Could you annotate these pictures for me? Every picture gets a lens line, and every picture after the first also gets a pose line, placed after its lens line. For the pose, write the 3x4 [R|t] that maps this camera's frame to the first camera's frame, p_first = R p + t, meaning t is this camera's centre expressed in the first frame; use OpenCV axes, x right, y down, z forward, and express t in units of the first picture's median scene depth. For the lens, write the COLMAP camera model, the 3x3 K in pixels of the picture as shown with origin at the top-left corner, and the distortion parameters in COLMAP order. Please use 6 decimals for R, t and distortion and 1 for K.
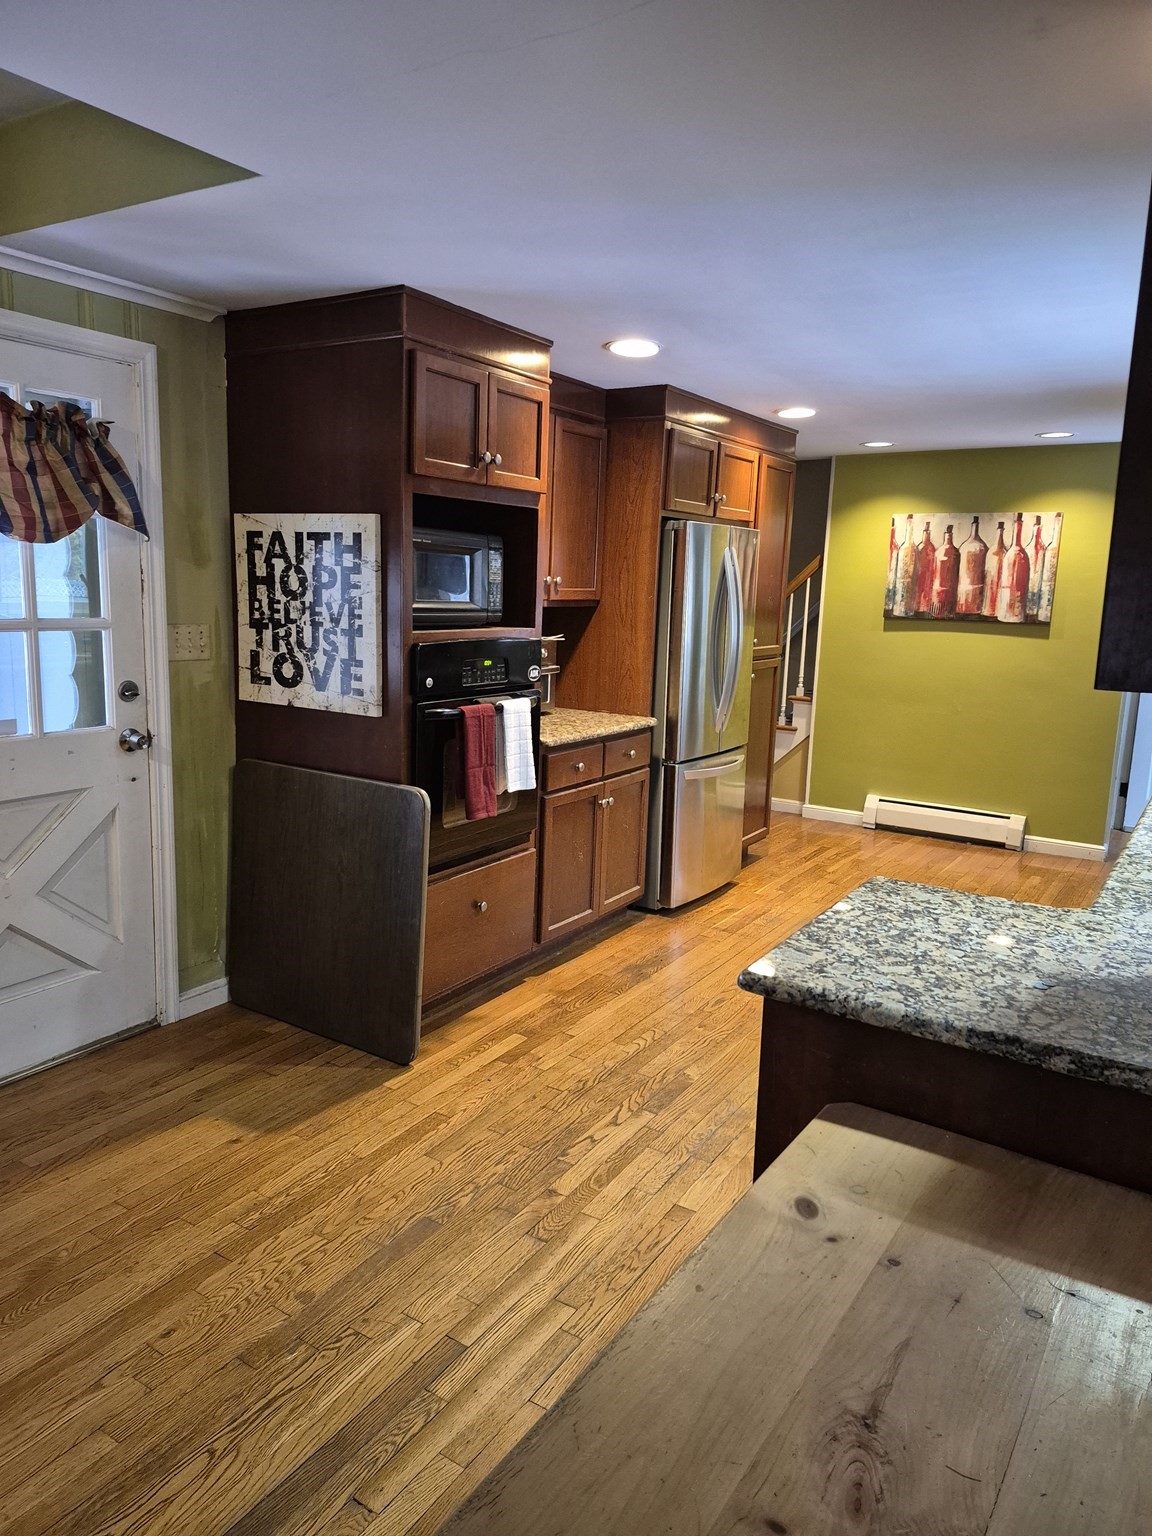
lens RADIAL K [[1064.9, 0, 567.0], [0, 1064.9, 776.5], [0, 0, 1]] dist [0.072185, -0.062817]
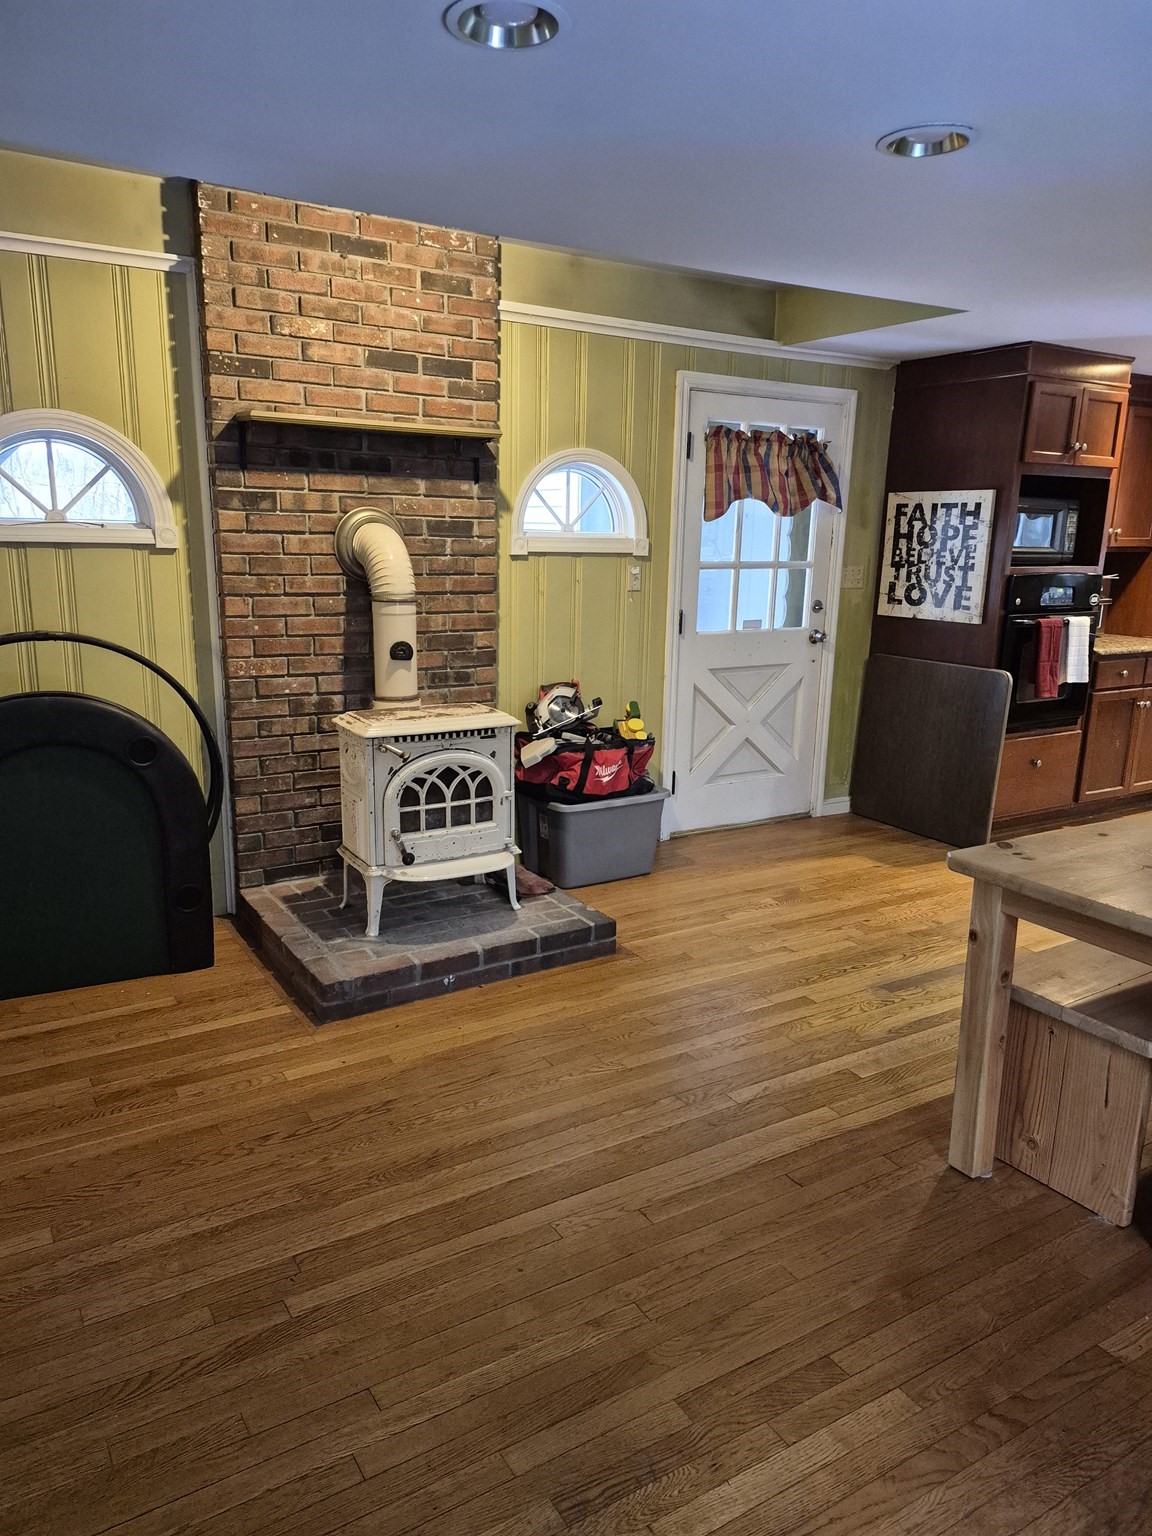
lens RADIAL K [[1064.9, 0, 560.6], [0, 1064.9, 774.6], [0, 0, 1]] dist [0.072185, -0.062817]
pose [[0.898473, 0.083890, -0.430940, -0.032588], [-0.071235, 0.996423, 0.045452, 0.124925], [0.433211, -0.010139, 0.901235, -0.614757]]
